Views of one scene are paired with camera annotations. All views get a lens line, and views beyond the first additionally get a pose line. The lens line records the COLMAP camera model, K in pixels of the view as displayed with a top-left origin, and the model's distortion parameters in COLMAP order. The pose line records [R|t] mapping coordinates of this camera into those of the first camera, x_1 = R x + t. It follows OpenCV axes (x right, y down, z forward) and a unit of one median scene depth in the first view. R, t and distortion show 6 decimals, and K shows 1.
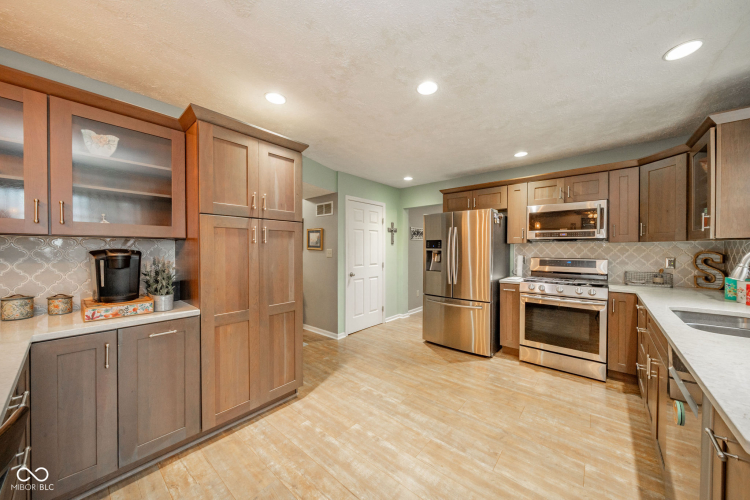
lens RADIAL K [[259.7, 0, 374.5], [0, 259.7, 251.2], [0, 0, 1]] dist [-0.000410, -0.000157]
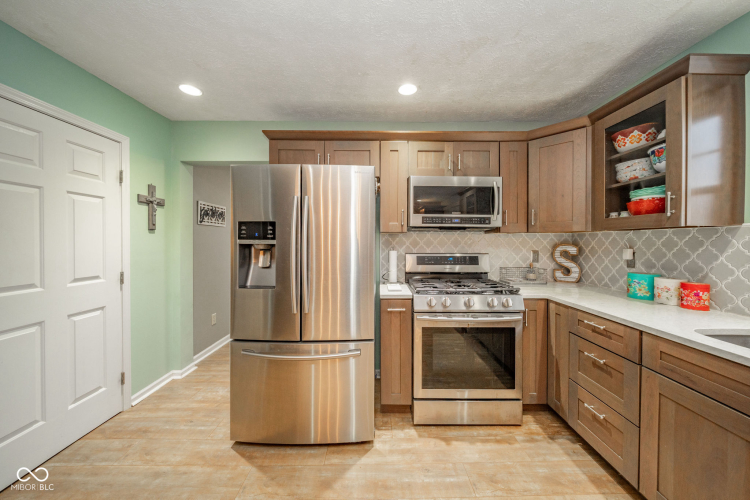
lens RADIAL K [[263.6, 0, 377.4], [0, 263.6, 243.8], [0, 0, 1]] dist [0.001846, -0.000612]
pose [[0.743830, -0.004074, 0.668356, 0.083395], [0.005842, 0.999983, -0.000406, -0.001382], [-0.668343, 0.004207, 0.743841, 0.577869]]
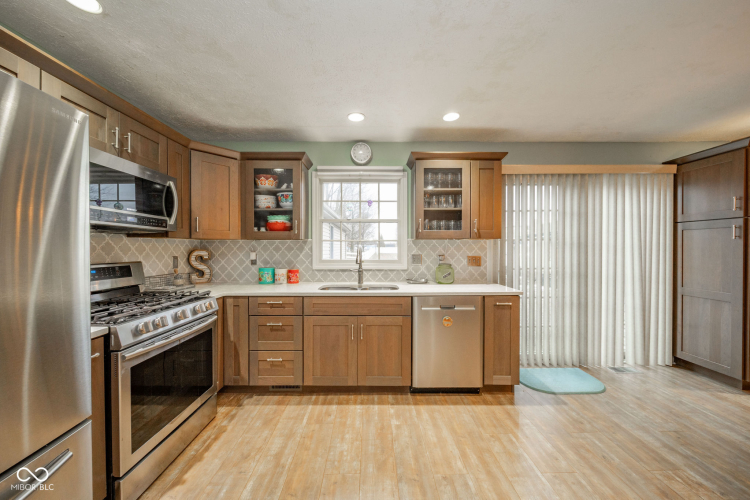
lens RADIAL K [[263.6, 0, 372.0], [0, 263.6, 248.8], [0, 0, 1]] dist [0.001846, -0.000612]
pose [[-0.671298, -0.002269, 0.741184, -0.016211], [0.006738, 0.999935, 0.009163, -0.004223], [-0.741157, 0.011146, -0.671239, 0.948224]]
